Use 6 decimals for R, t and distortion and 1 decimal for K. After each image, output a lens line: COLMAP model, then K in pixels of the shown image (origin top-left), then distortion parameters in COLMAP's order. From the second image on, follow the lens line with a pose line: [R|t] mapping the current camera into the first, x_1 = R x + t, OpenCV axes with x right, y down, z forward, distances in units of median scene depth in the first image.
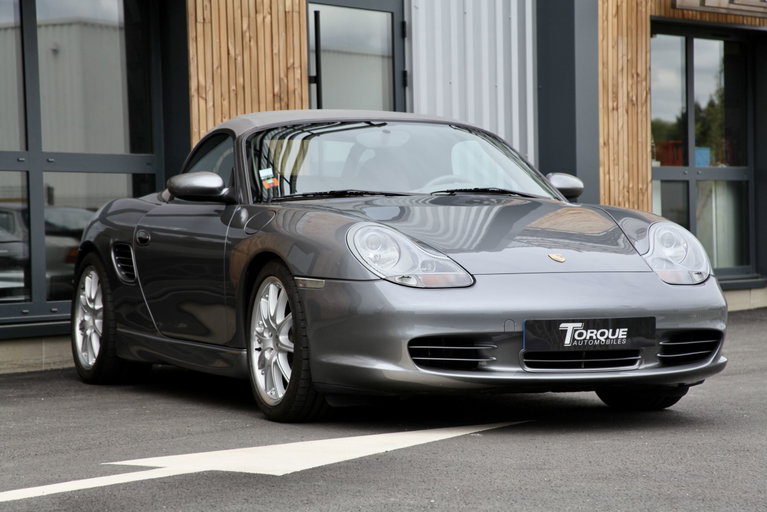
lens RADIAL K [[2315.8, 0, 385.0], [0, 2315.8, 254.0], [0, 0, 1]] dist [0.882835, -1.453423]
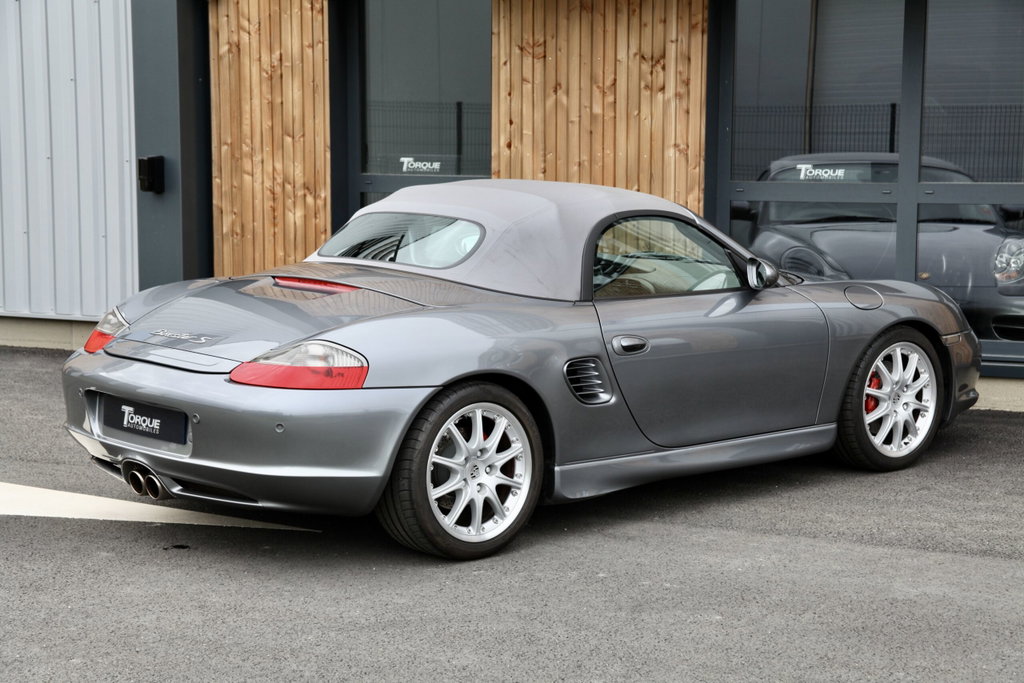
lens RADIAL K [[2126.4, 0, 537.2], [0, 2126.4, 373.7], [0, 0, 1]] dist [0.245323, 0.019894]
pose [[0.200221, 0.126805, -0.971510, 0.889980], [-0.023579, 0.991926, 0.124611, -0.092160], [0.979467, -0.002043, 0.201594, 0.848542]]
